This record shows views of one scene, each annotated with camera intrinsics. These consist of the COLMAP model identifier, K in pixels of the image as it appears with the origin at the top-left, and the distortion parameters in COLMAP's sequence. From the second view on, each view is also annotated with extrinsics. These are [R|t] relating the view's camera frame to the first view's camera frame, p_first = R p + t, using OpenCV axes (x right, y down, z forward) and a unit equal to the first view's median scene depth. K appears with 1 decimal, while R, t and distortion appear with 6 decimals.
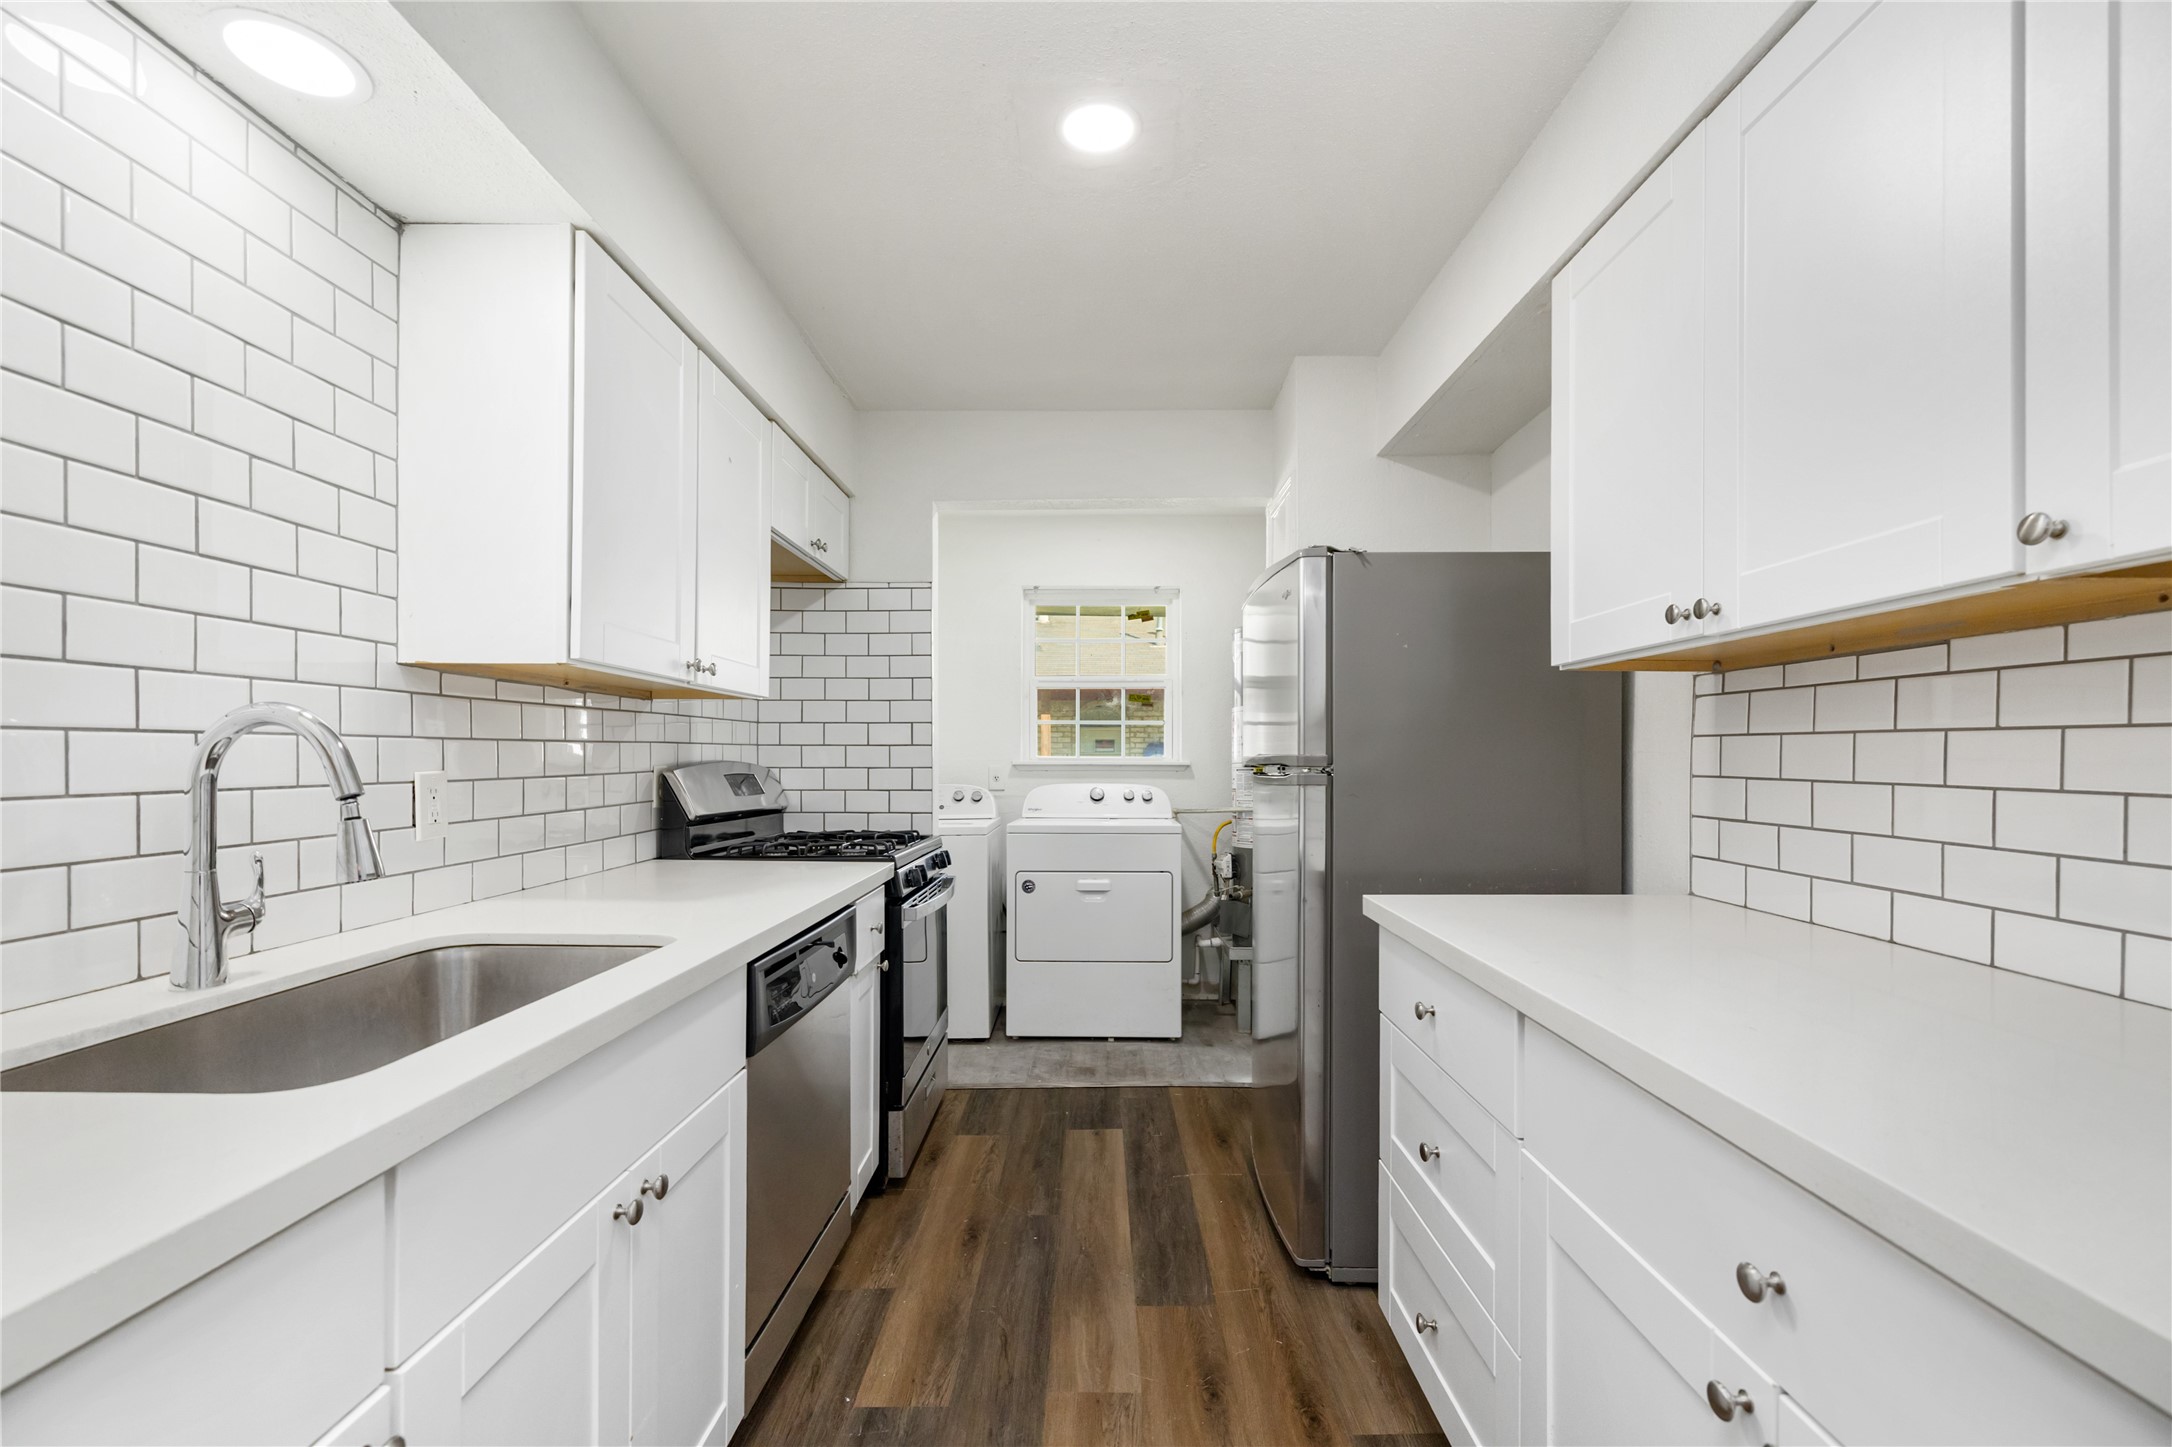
lens RADIAL K [[927.7, 0, 1097.3], [0, 927.7, 733.4], [0, 0, 1]] dist [0.000353, -0.000209]
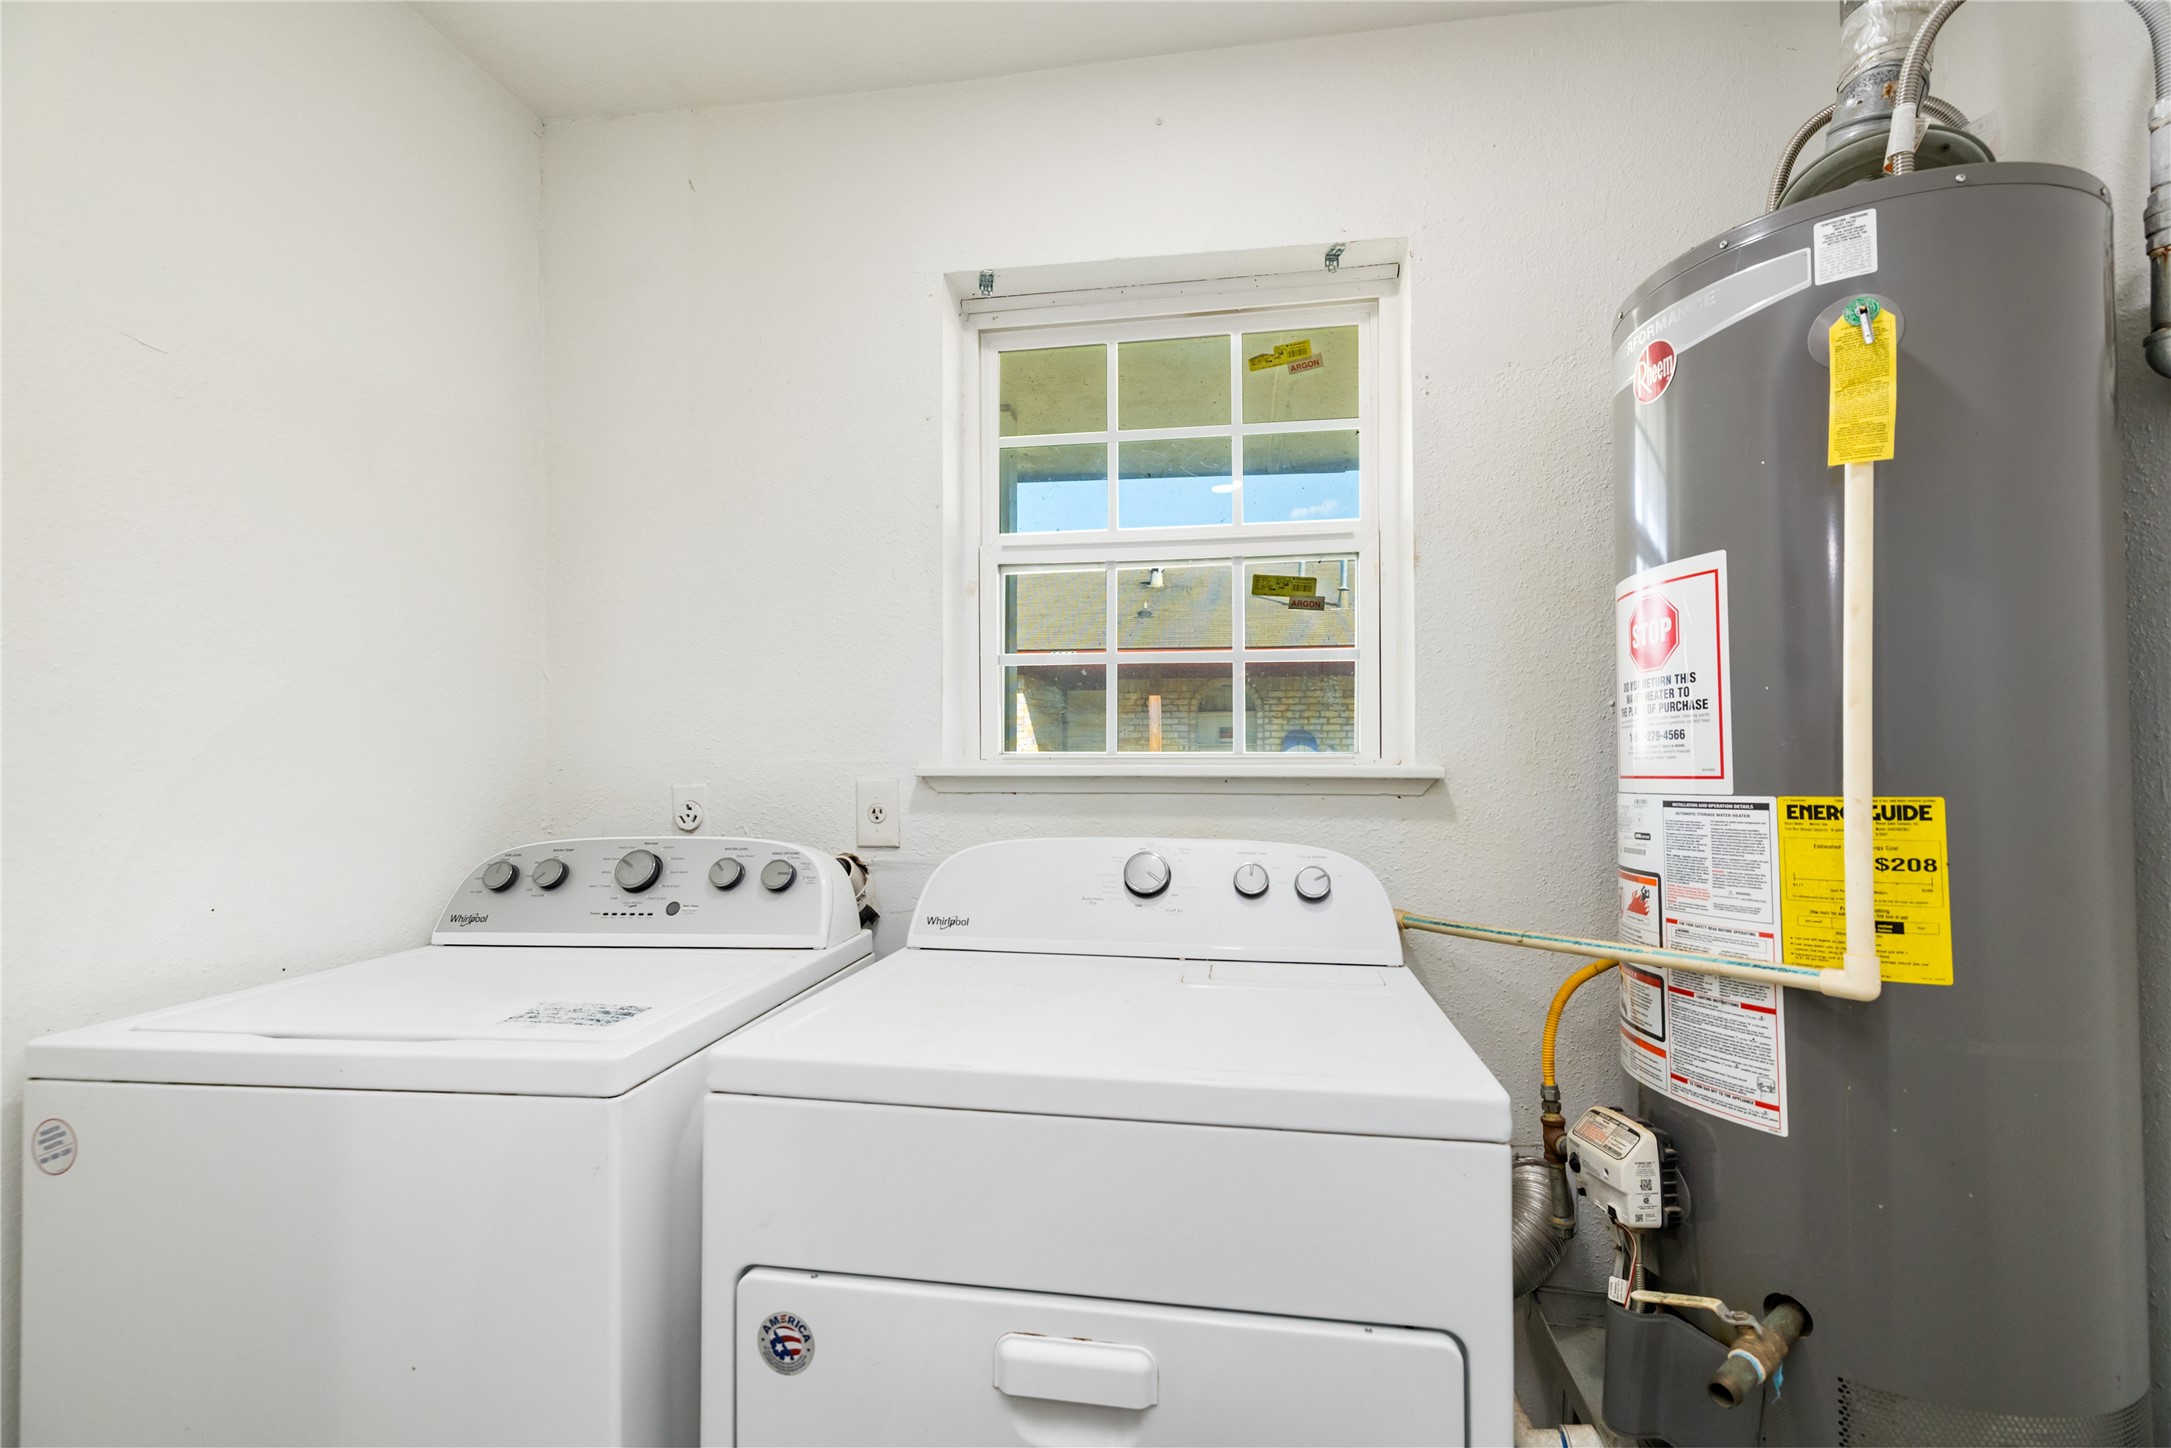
lens RADIAL K [[927.3, 0, 1096.8], [0, 927.3, 733.9], [0, 0, 1]] dist [0.000353, -0.000209]
pose [[0.989523, -0.005332, -0.144274, 0.026580], [0.006775, 0.999932, 0.009511, 0.014535], [0.144213, -0.010389, 0.989492, 0.656200]]
